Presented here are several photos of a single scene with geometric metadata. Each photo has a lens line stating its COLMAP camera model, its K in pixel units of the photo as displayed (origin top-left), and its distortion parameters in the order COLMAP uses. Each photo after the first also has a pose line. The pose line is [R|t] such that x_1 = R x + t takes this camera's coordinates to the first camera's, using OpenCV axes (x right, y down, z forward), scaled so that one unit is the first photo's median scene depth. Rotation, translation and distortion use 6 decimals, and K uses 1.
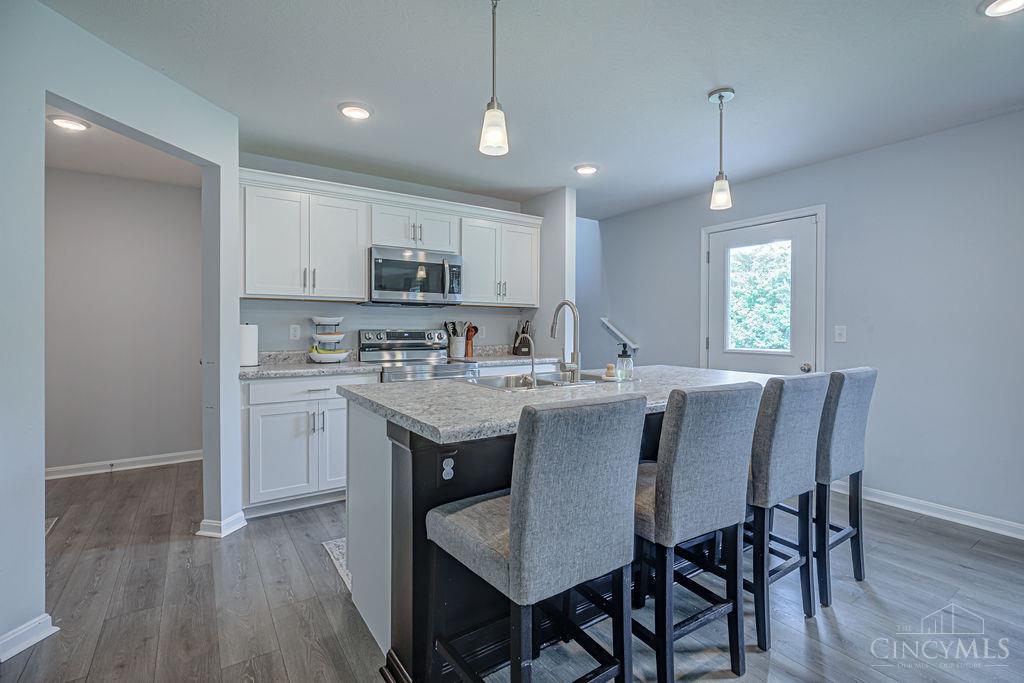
lens RADIAL K [[465.6, 0, 507.8], [0, 465.6, 337.8], [0, 0, 1]] dist [0.001181, -0.000190]
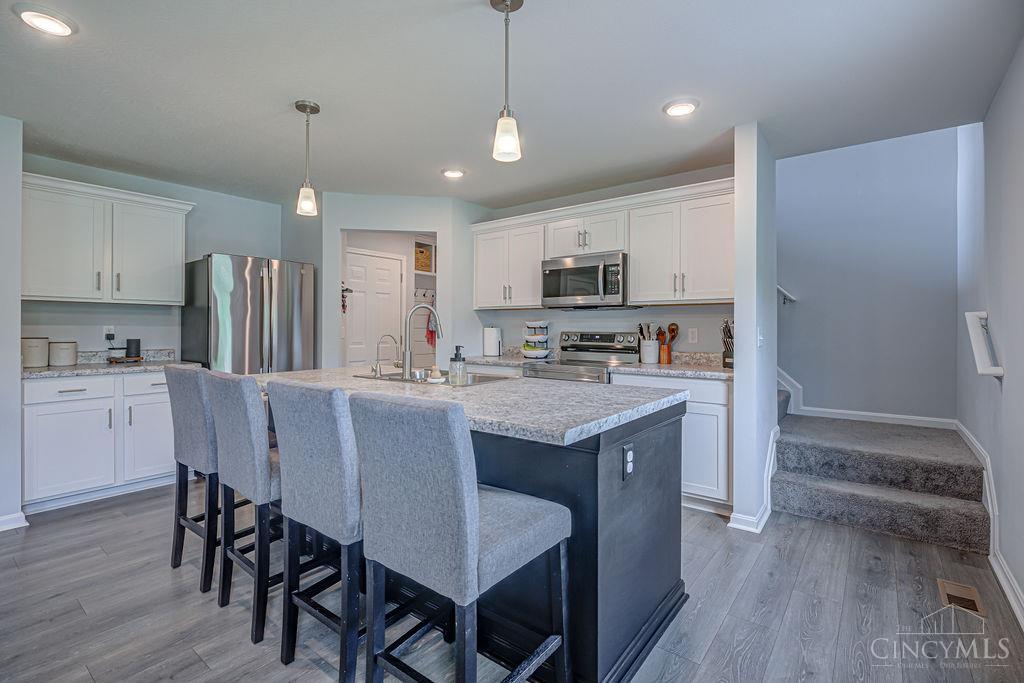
lens RADIAL K [[465.6, 0, 503.0], [0, 465.6, 335.2], [0, 0, 1]] dist [0.001181, -0.000190]
pose [[0.305946, 0.010672, -0.951989, 0.724300], [-0.023240, 0.999723, 0.003738, -0.009778], [0.951765, 0.020980, 0.306109, 0.500210]]
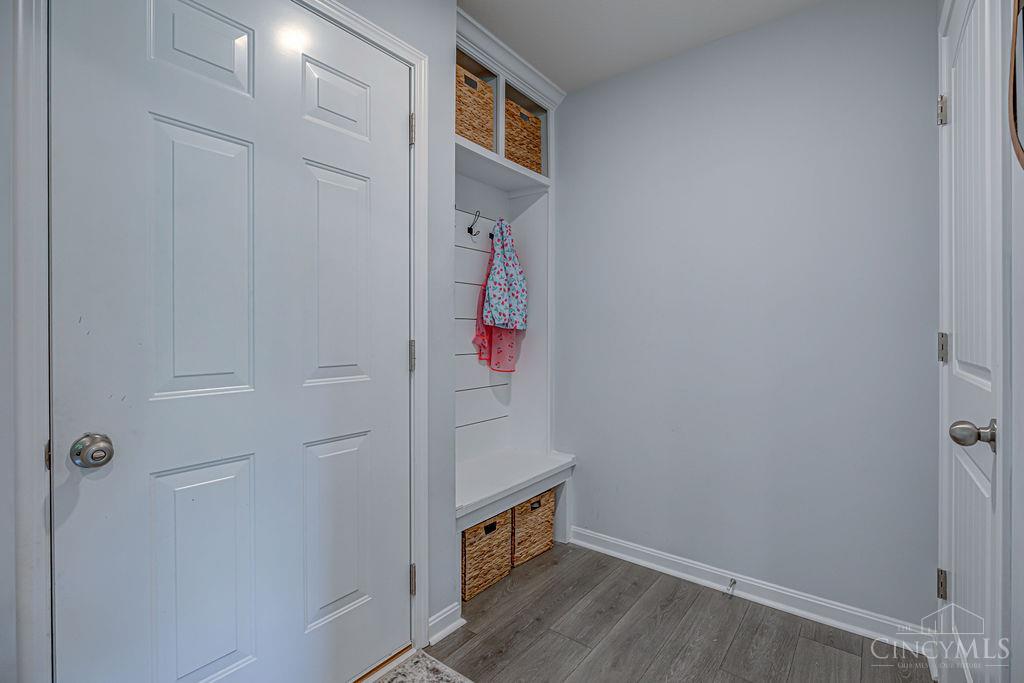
lens RADIAL K [[465.6, 0, 509.1], [0, 465.6, 338.3], [0, 0, 1]] dist [0.001181, -0.000190]
pose [[0.311297, 0.018112, -0.950140, -0.432330], [-0.027786, 0.999564, 0.009951, -0.003653], [0.949907, 0.023303, 0.311664, 0.606801]]
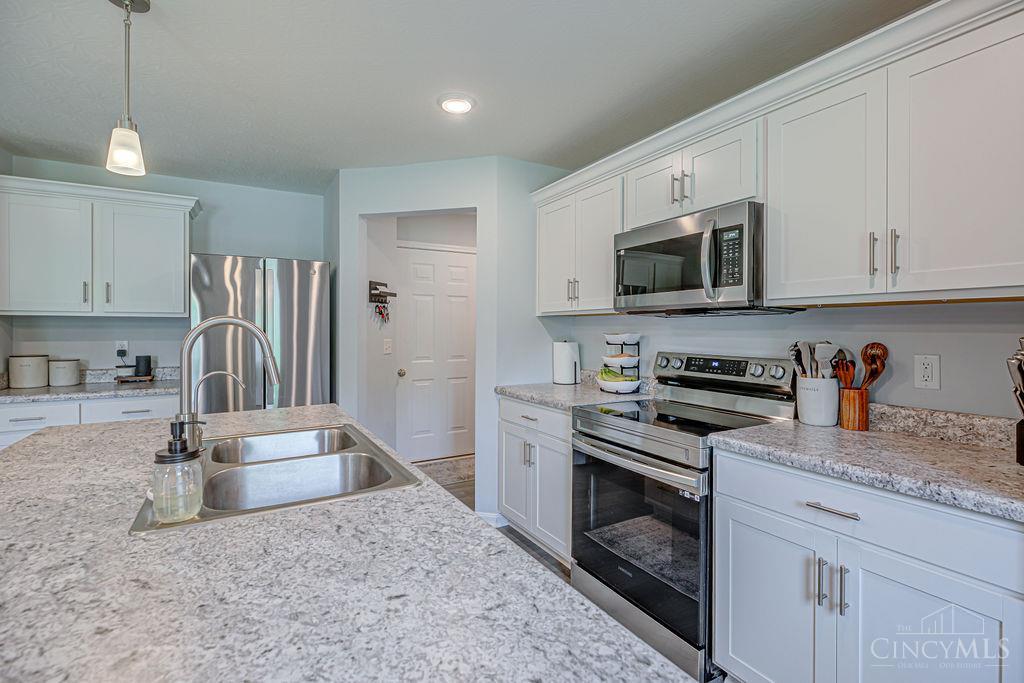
lens RADIAL K [[465.6, 0, 517.4], [0, 465.6, 335.2], [0, 0, 1]] dist [0.001181, -0.000190]
pose [[-0.050943, 0.008879, -0.998662, 0.378226], [-0.022525, 0.999696, 0.010037, -0.043867], [0.998448, 0.023006, -0.050728, 0.811171]]
